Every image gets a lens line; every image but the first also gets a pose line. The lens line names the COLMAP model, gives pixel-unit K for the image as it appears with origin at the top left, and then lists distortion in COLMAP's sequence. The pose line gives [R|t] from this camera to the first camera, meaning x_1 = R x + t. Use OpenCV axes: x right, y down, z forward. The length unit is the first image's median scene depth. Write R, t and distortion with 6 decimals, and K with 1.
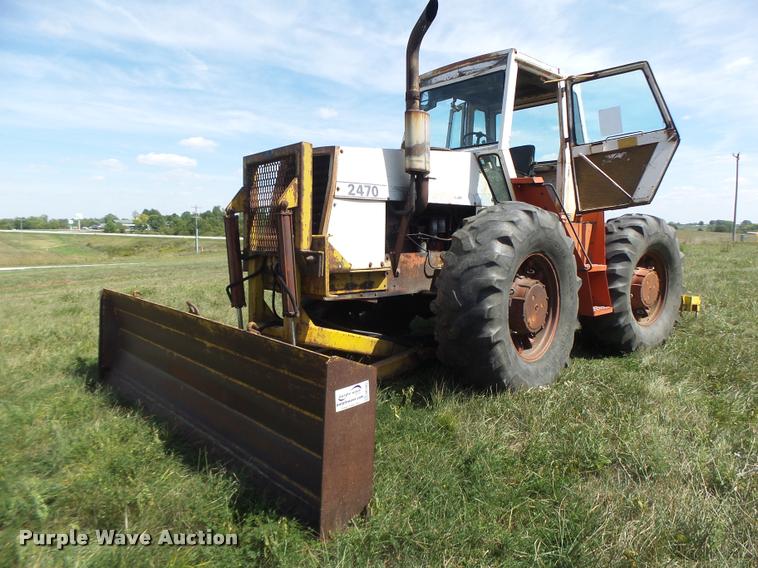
lens RADIAL K [[518.6, 0, 379.2], [0, 518.6, 284.6], [0, 0, 1]] dist [-0.014870, 0.008084]
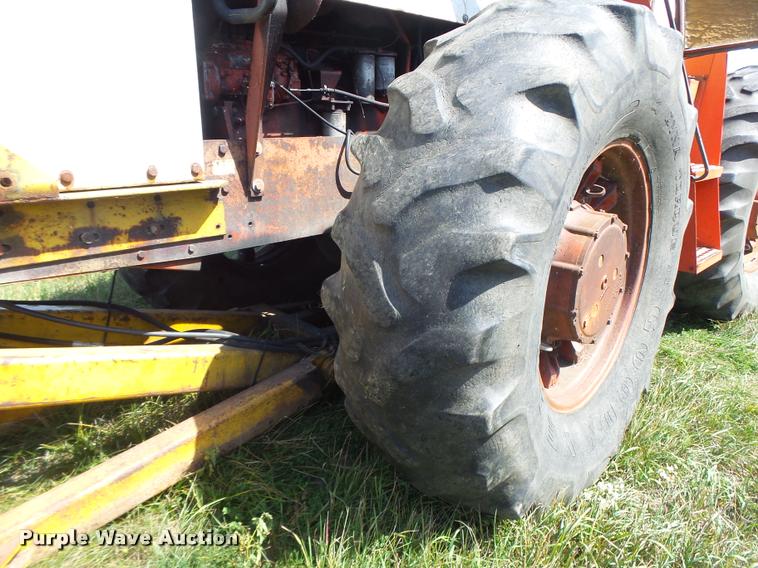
lens RADIAL K [[518.6, 0, 381.9], [0, 518.6, 286.3], [0, 0, 1]] dist [-0.014870, 0.008084]
pose [[0.999836, 0.005225, 0.017352, 0.123865], [-0.008967, 0.974745, 0.223139, -0.040254], [-0.015748, -0.223258, 0.974632, 0.604620]]
